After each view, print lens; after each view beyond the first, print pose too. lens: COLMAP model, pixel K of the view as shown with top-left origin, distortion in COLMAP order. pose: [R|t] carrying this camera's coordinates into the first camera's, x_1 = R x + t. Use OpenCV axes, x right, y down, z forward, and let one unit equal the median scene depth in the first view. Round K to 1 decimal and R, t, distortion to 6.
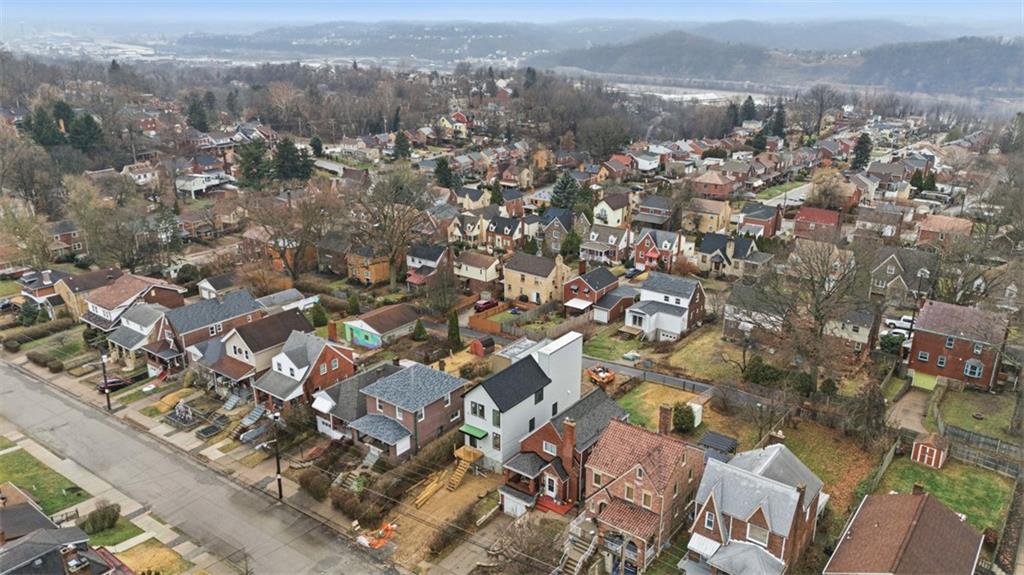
lens RADIAL K [[758.2, 0, 512.0], [0, 758.2, 287.5], [0, 0, 1]] dist [0.043500, 0.000551]
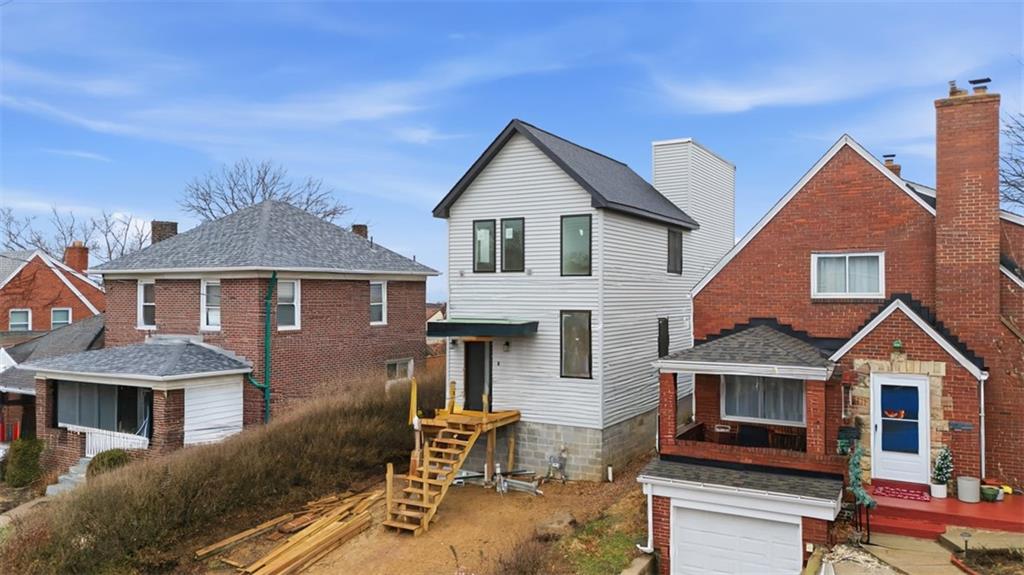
lens RADIAL K [[758.2, 0, 512.0], [0, 758.2, 287.5], [0, 0, 1]] dist [0.043500, 0.000551]
pose [[0.989200, 0.009484, 0.146263, -0.082035], [0.040327, 0.941780, -0.333804, 0.272988], [-0.140913, 0.336097, 0.931226, 0.749645]]
